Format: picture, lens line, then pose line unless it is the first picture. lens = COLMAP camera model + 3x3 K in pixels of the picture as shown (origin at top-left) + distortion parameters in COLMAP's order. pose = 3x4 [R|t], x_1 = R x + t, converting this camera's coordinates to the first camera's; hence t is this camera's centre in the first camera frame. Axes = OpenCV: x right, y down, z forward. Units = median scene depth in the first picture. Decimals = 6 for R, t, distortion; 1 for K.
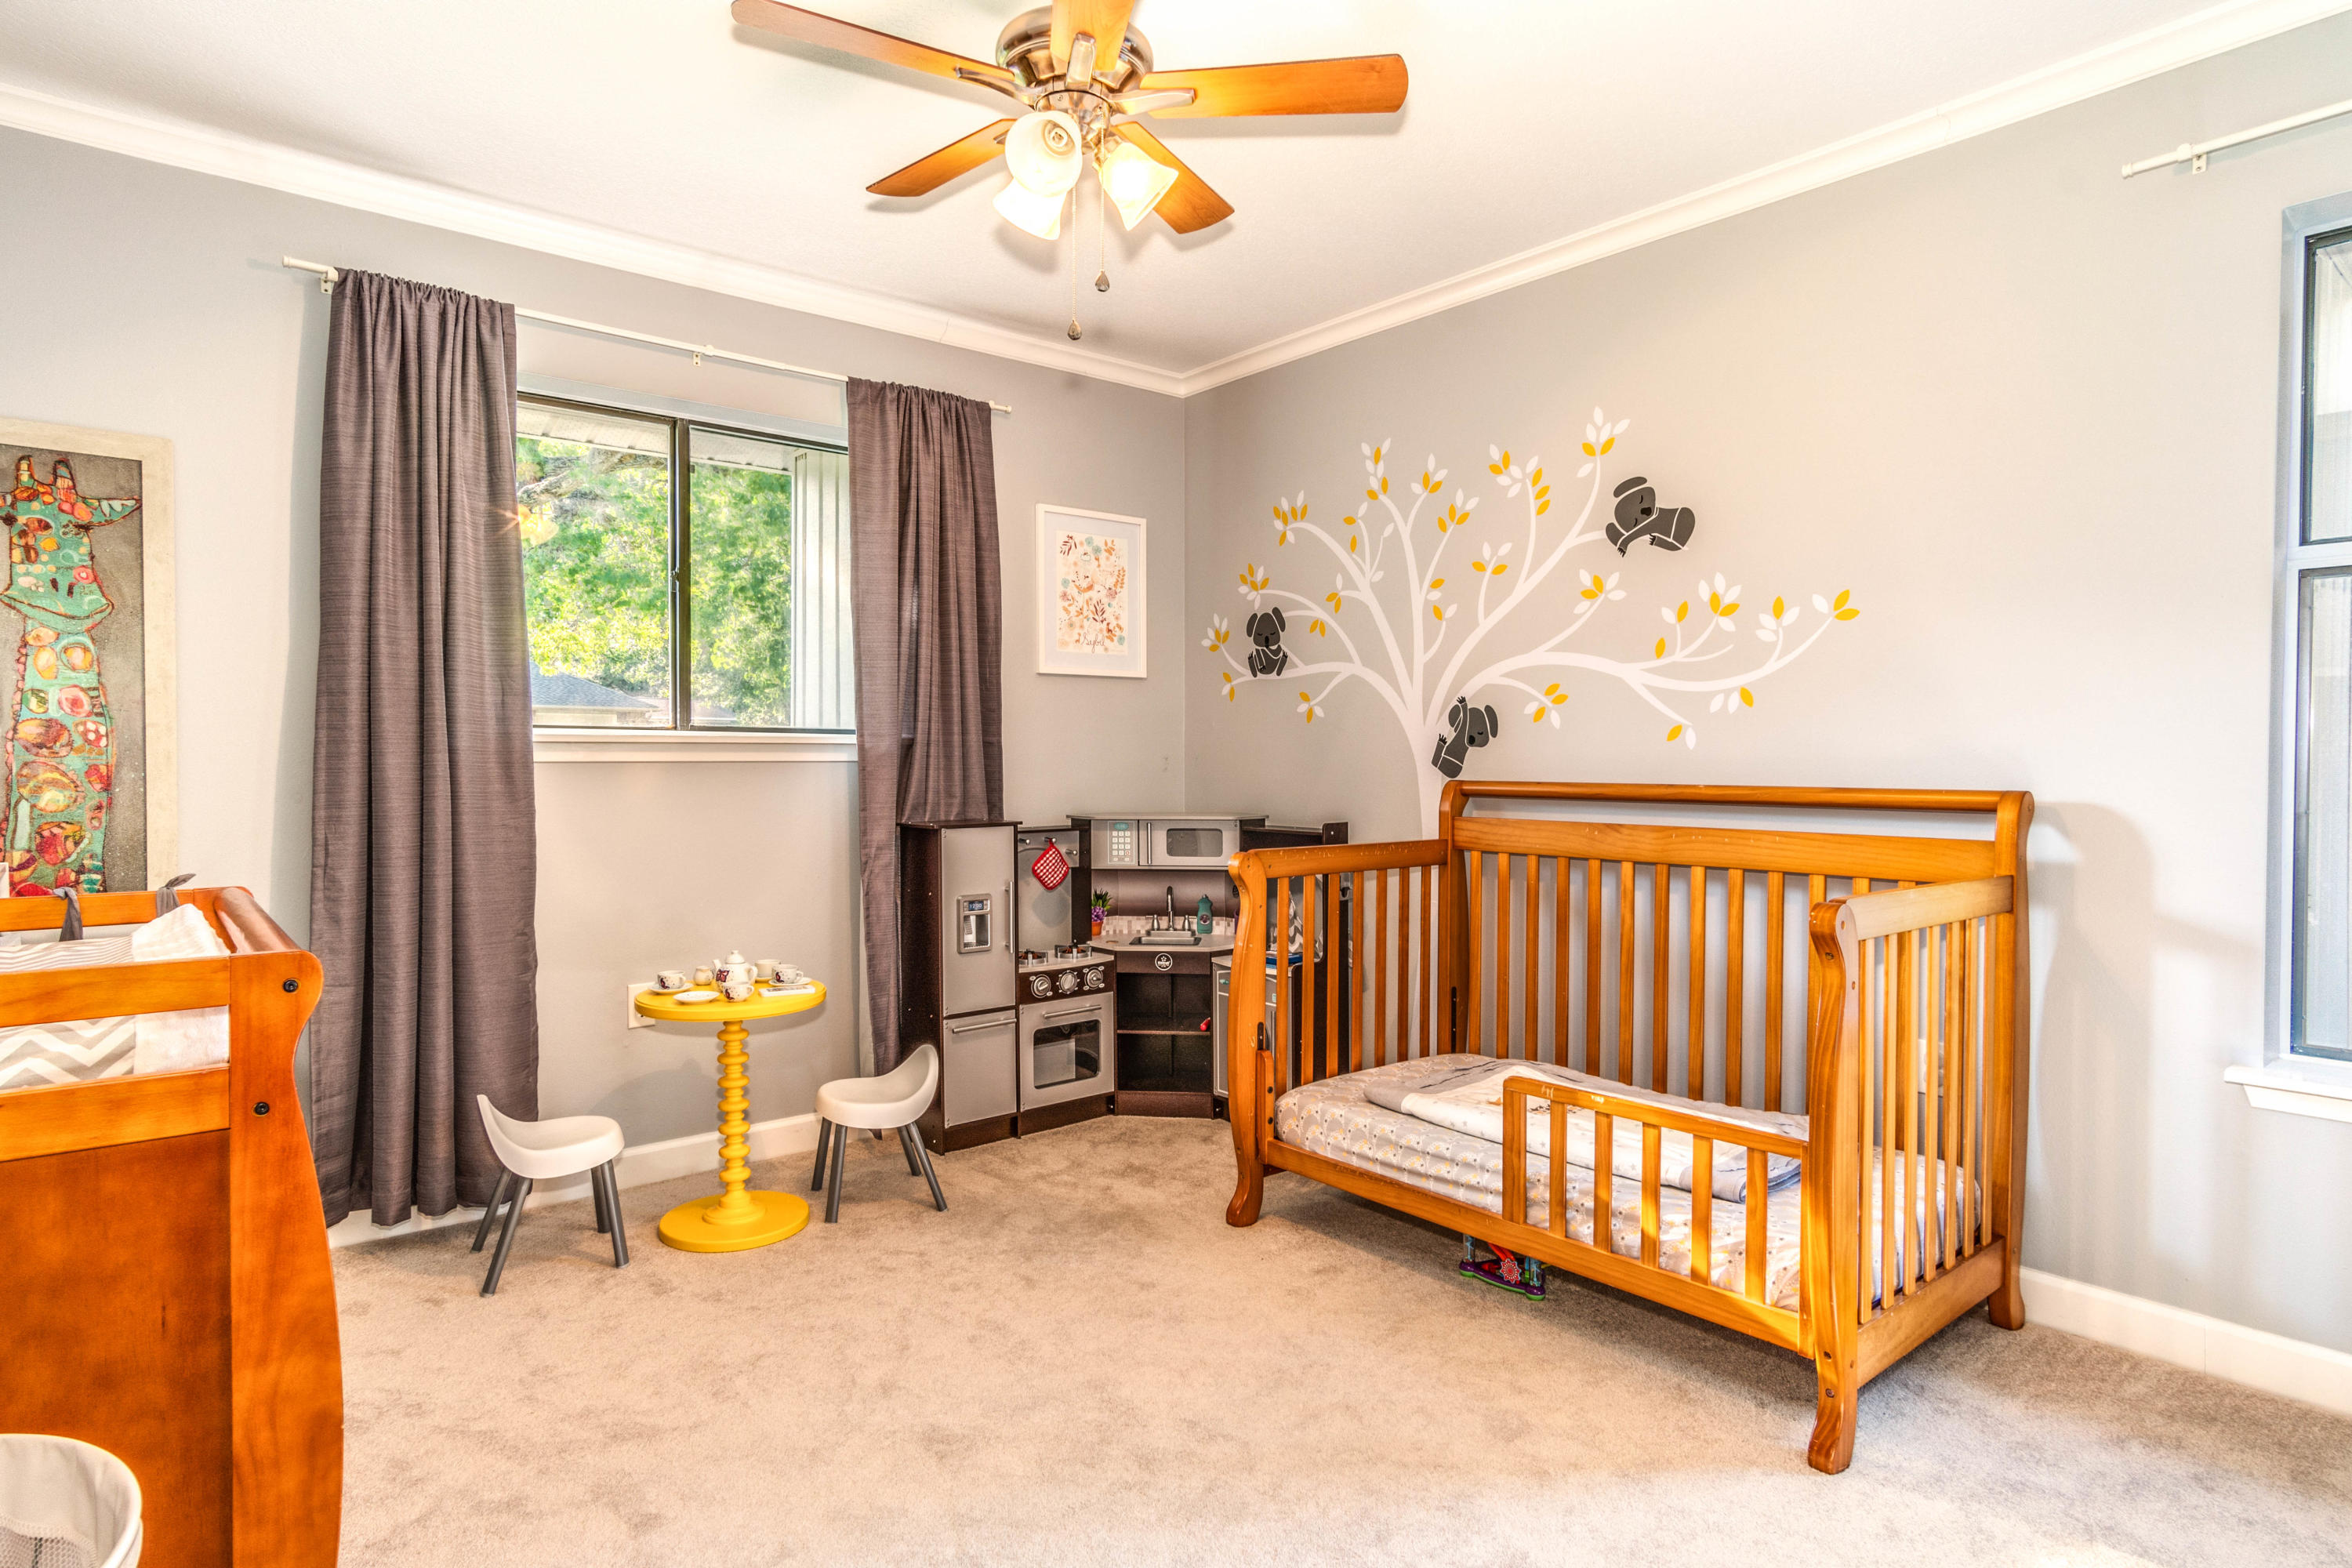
lens RADIAL K [[1255.7, 0, 1162.1], [0, 1255.7, 786.7], [0, 0, 1]] dist [0.004949, 0.002182]
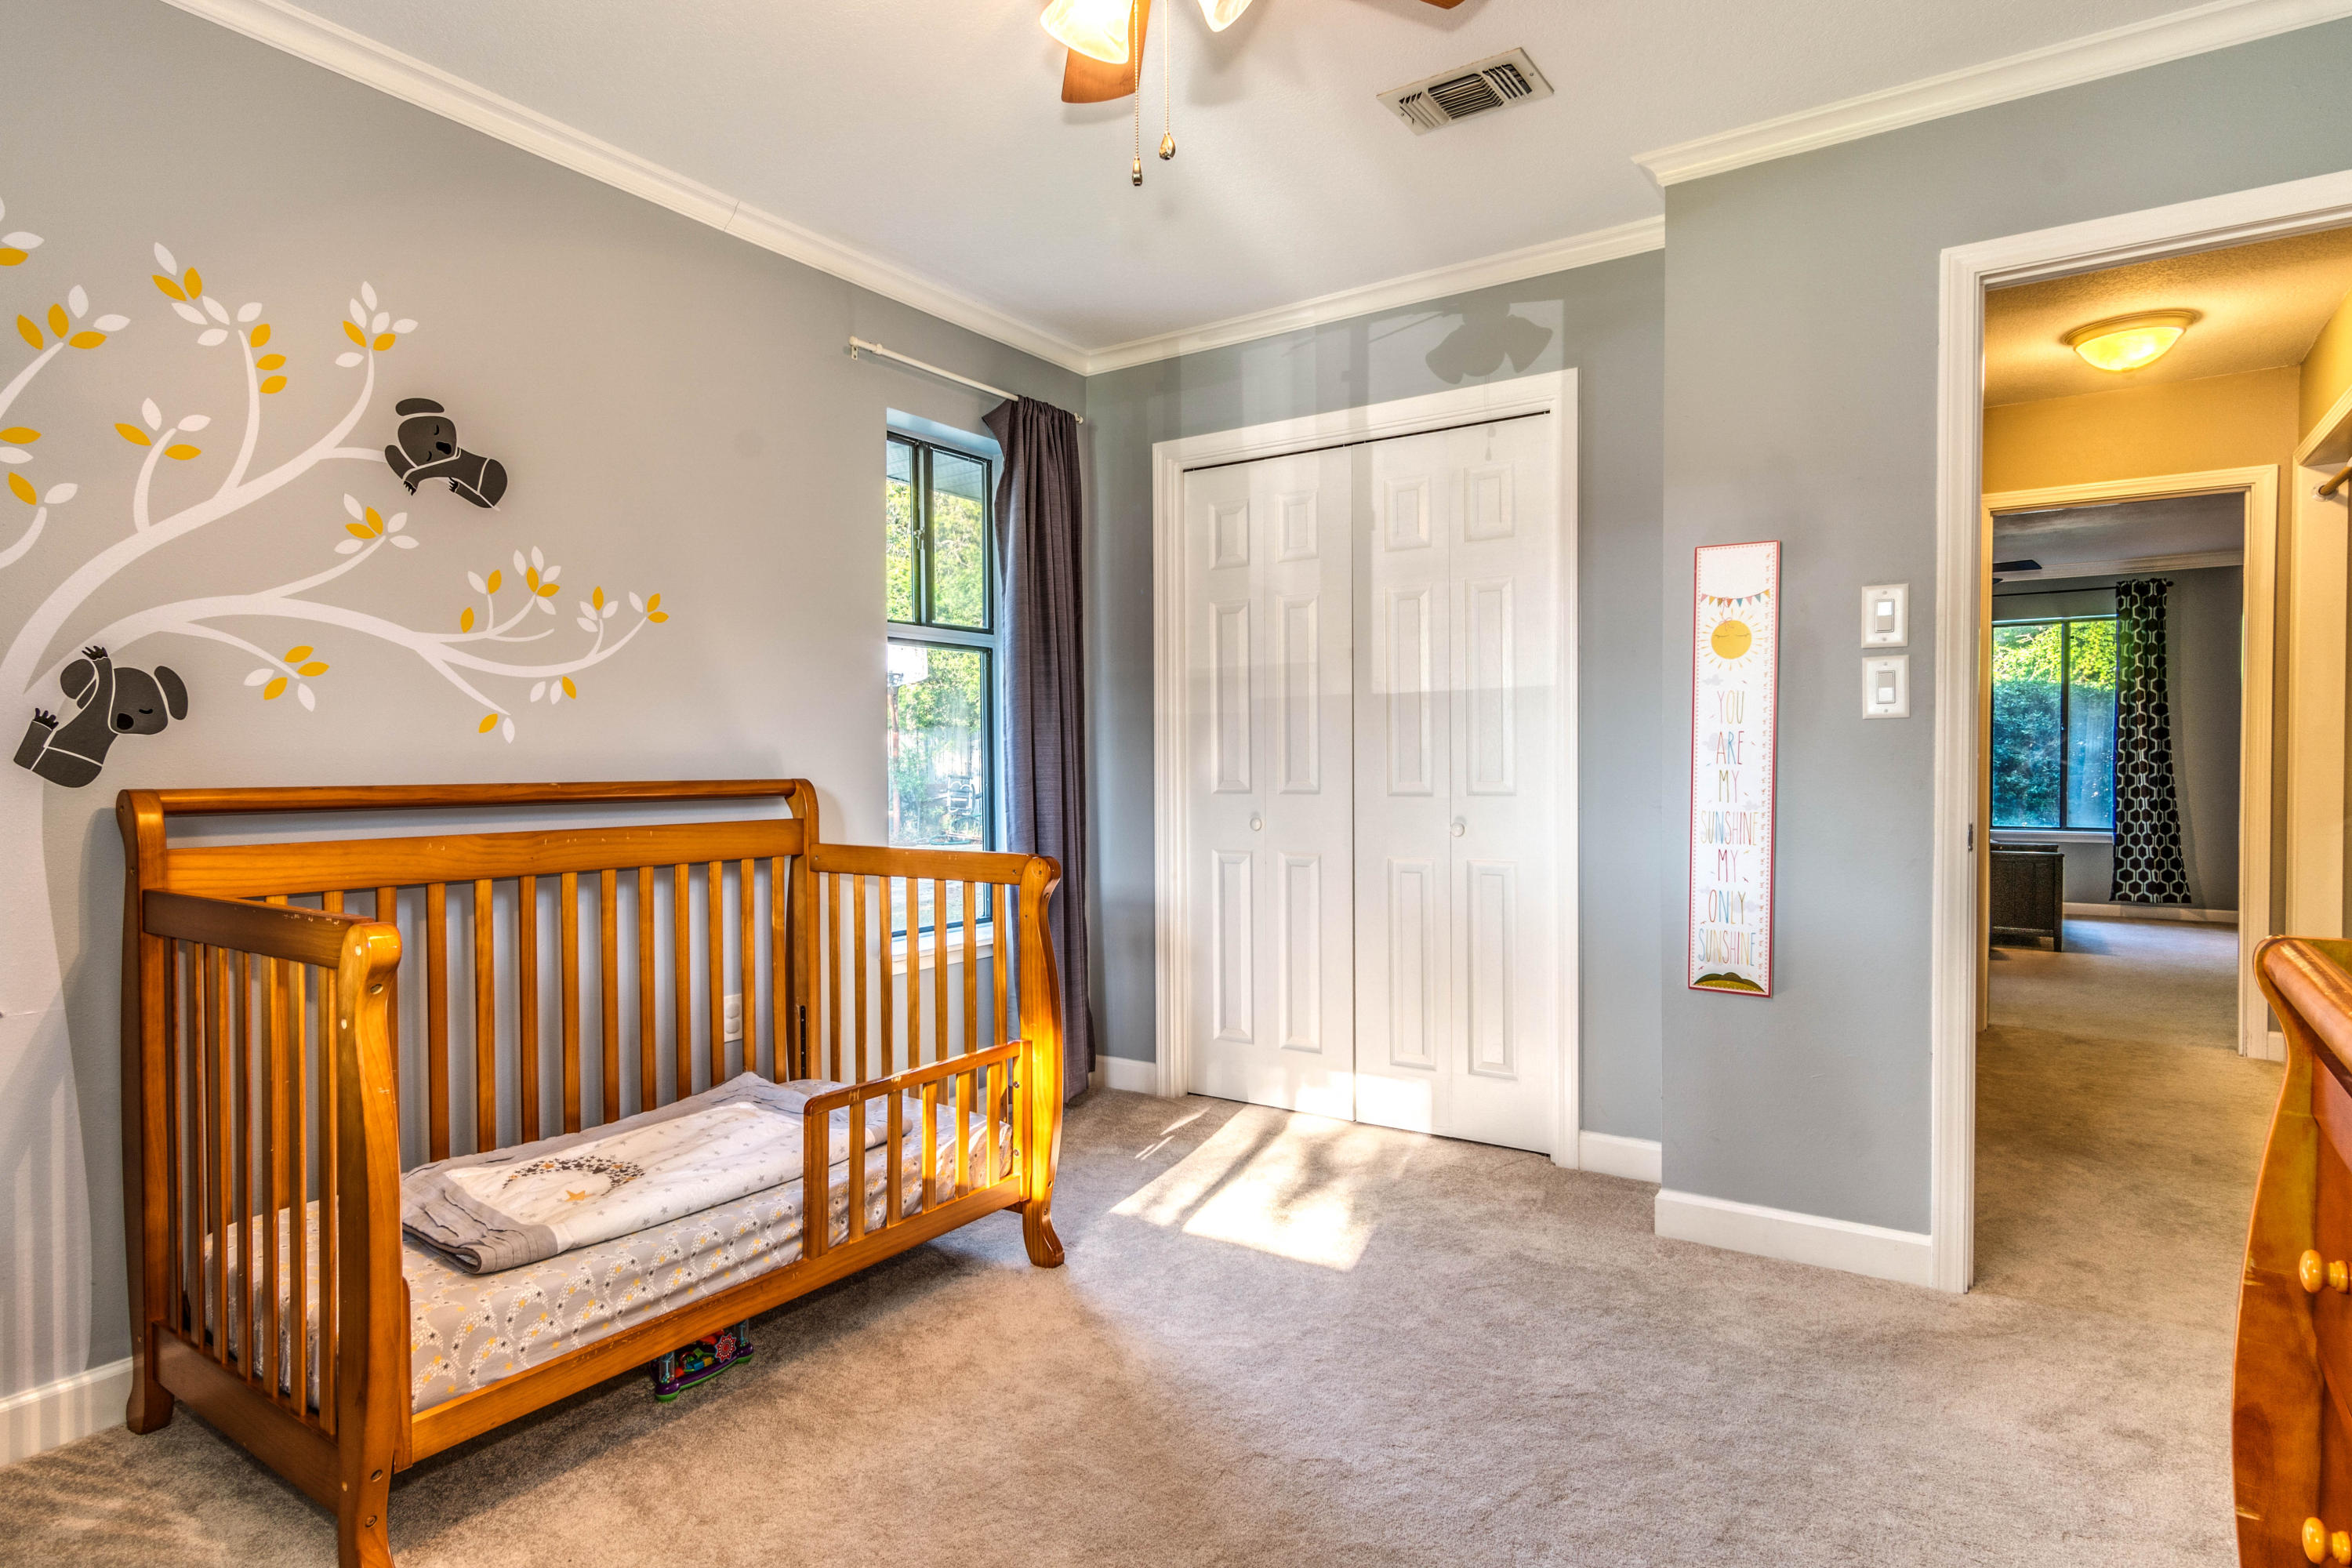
lens RADIAL K [[1229.5, 0, 1176.0], [0, 1229.5, 784.0], [0, 0, 1]] dist [0.005075, 0.001635]
pose [[-0.258123, -0.021952, 0.965863, -0.500092], [0.024295, 0.999278, 0.029204, -0.014218], [-0.965806, 0.031004, -0.257404, 0.745001]]
